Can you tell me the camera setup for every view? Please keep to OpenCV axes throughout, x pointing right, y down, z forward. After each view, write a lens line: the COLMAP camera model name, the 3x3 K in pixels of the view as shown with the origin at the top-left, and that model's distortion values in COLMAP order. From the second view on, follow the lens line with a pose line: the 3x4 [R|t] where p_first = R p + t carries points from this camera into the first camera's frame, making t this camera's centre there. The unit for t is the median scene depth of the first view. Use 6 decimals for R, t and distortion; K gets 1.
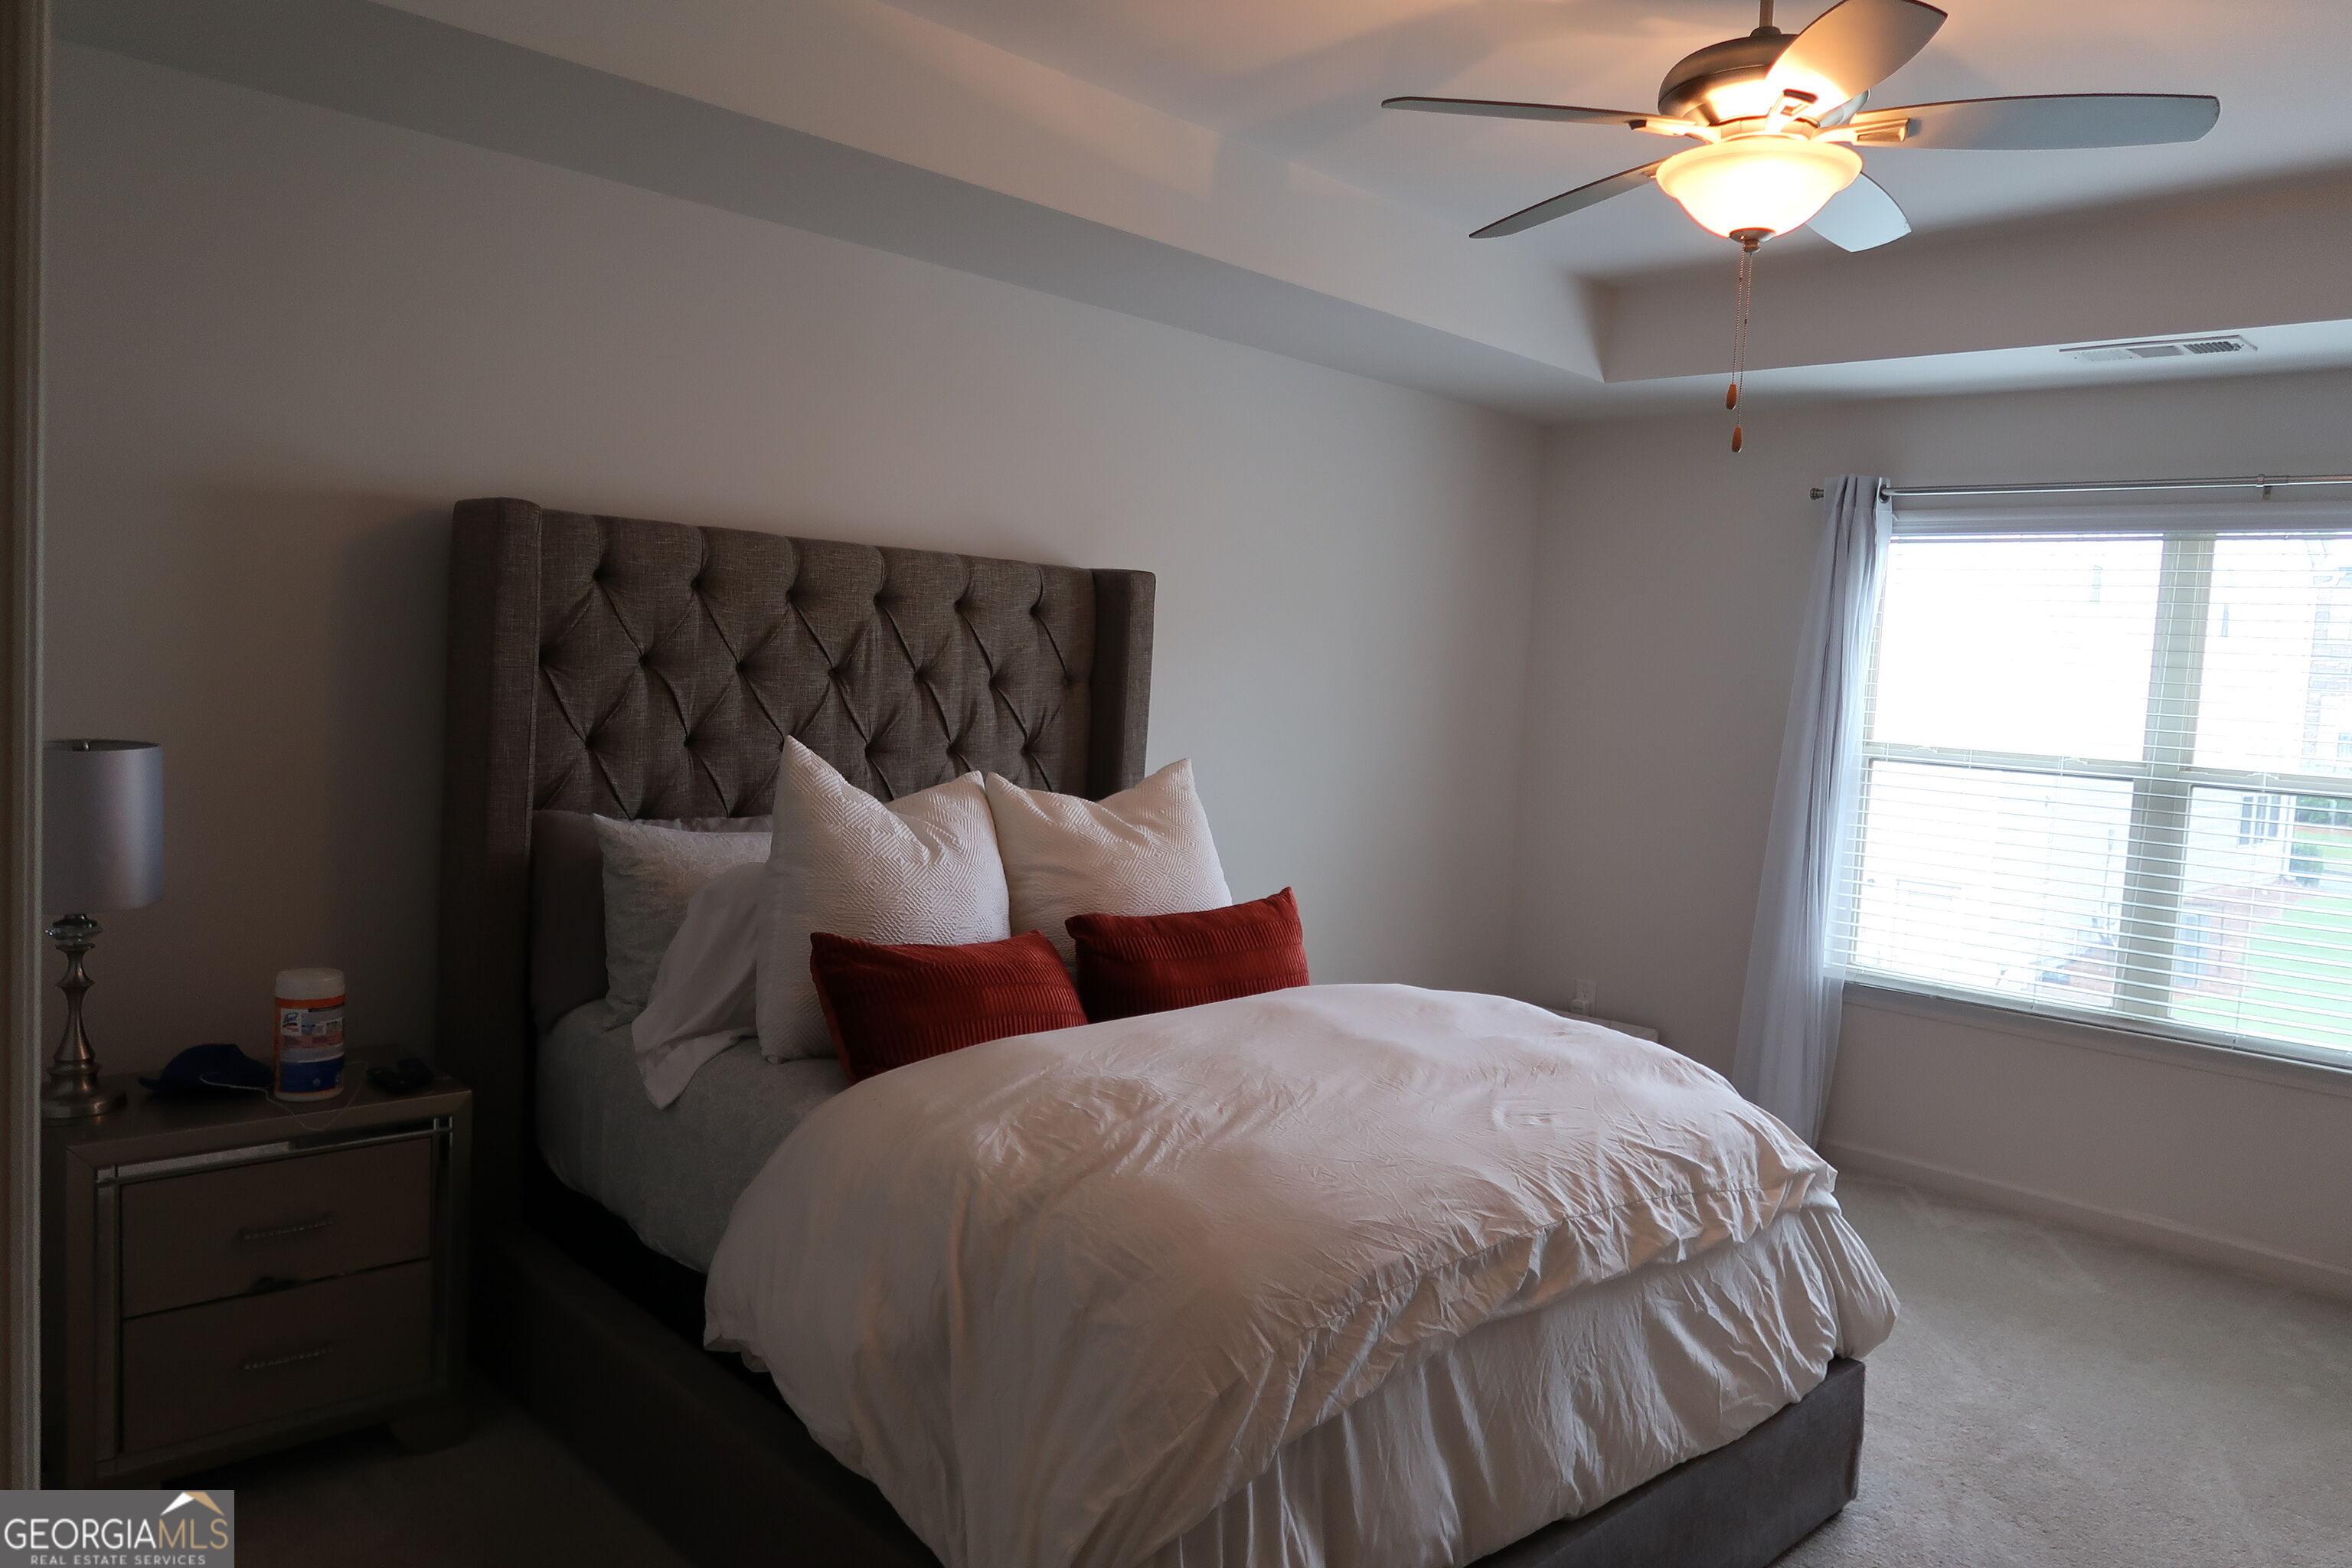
lens RADIAL K [[1659.7, 0, 1164.0], [0, 1659.7, 778.7], [0, 0, 1]] dist [-0.011592, 0.007934]
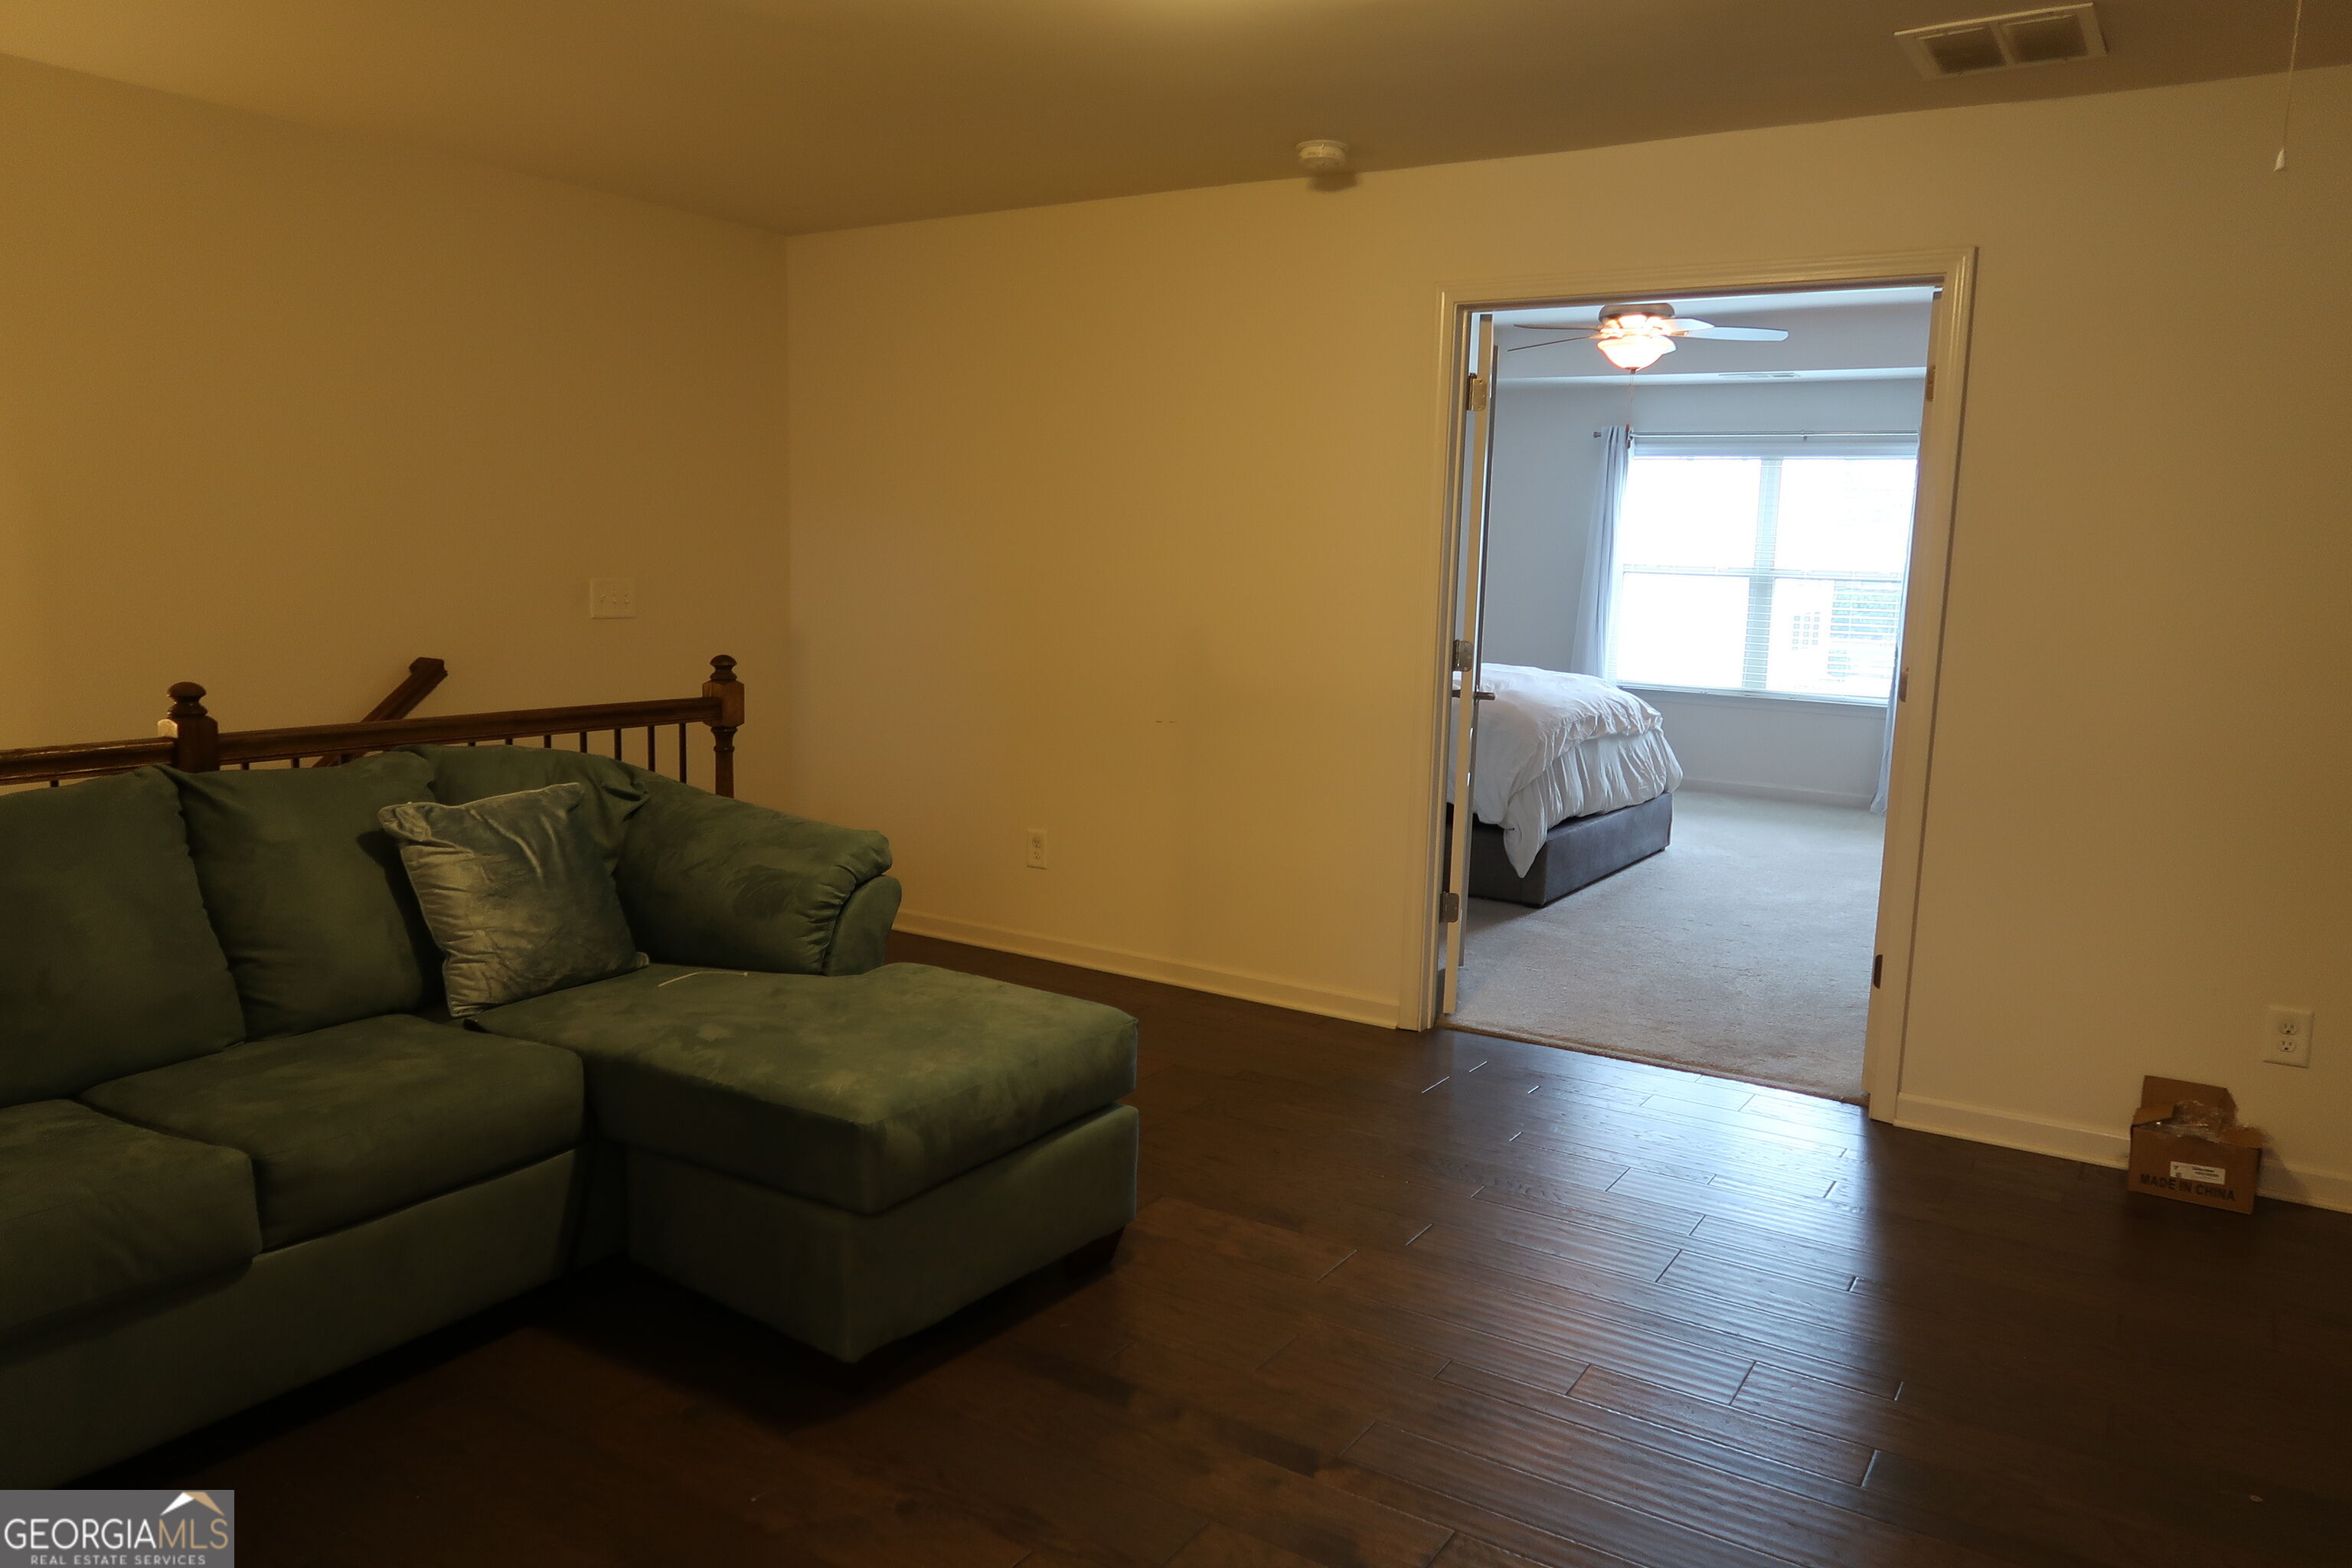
lens RADIAL K [[1659.7, 0, 1179.9], [0, 1659.7, 773.4], [0, 0, 1]] dist [-0.011592, 0.007934]
pose [[0.973897, -0.059428, 0.219075, -0.902706], [0.042129, 0.995675, 0.082807, 0.069045], [-0.223048, -0.071416, 0.972188, -1.370077]]
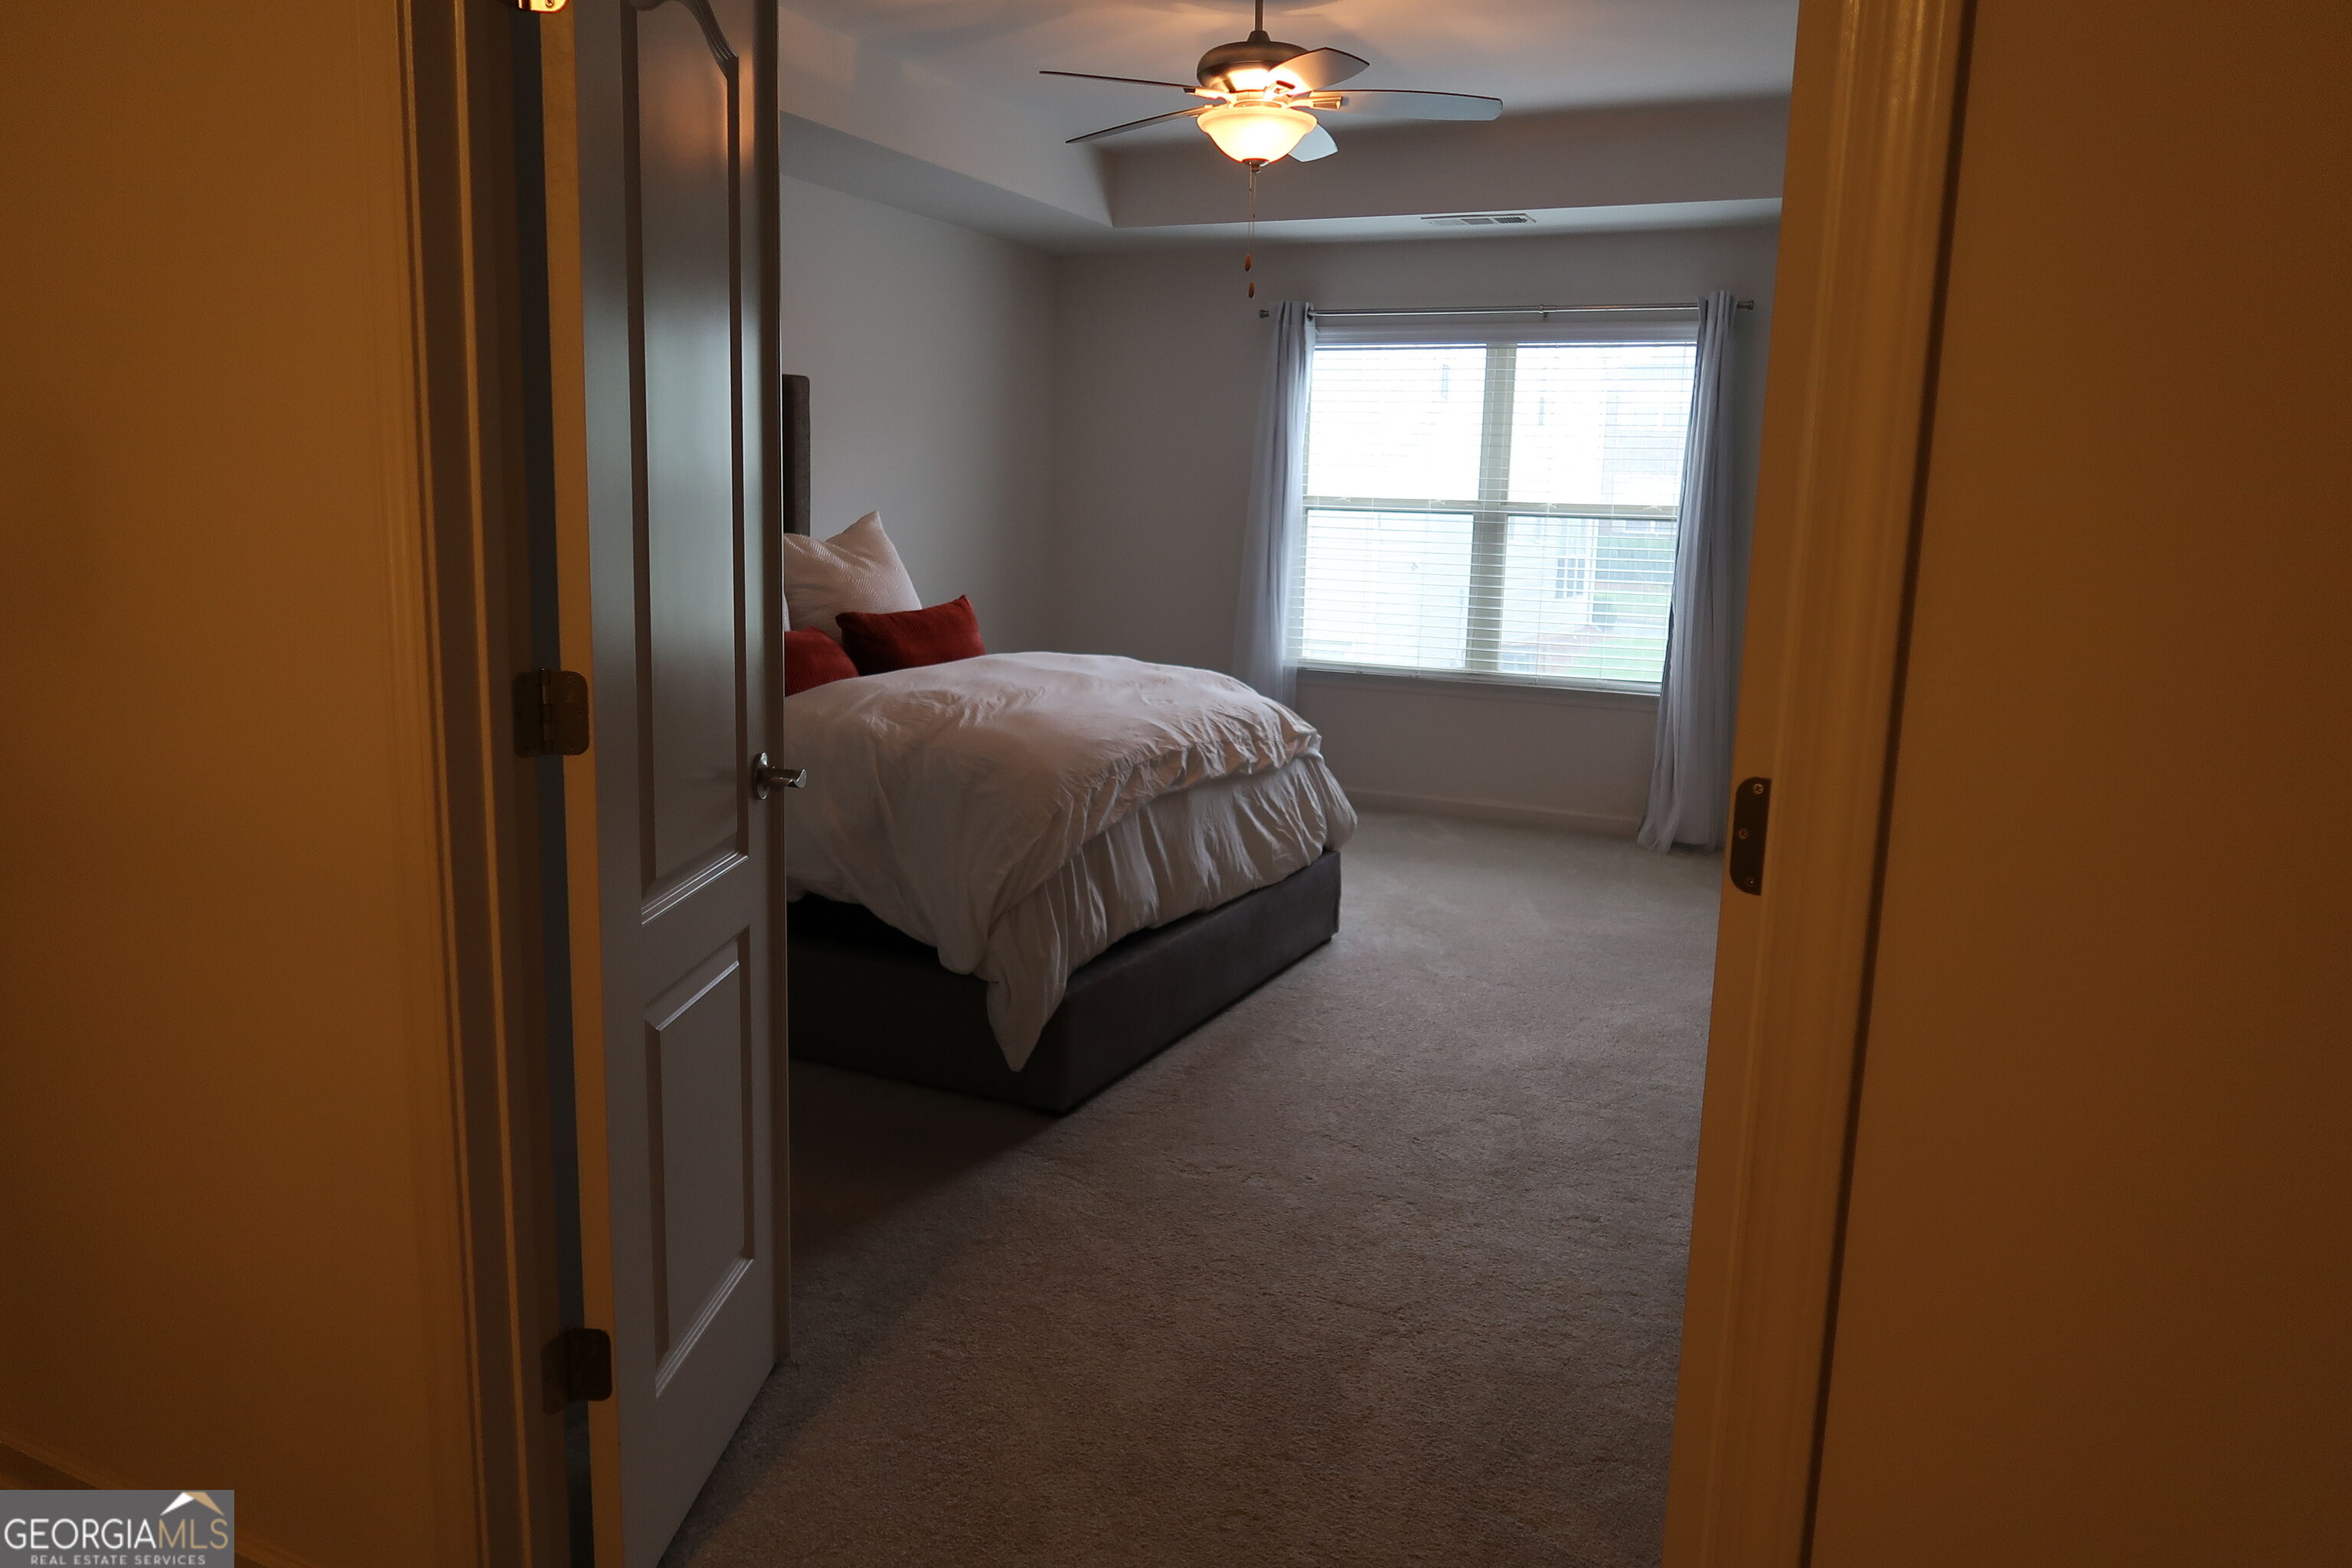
lens RADIAL K [[1659.7, 0, 1168.0], [0, 1659.7, 771.4], [0, 0, 1]] dist [-0.011592, 0.007934]
pose [[0.939481, -0.086003, 0.331632, -0.287909], [0.048923, 0.991737, 0.118595, 0.062932], [-0.339091, -0.095193, 0.935925, -0.502224]]
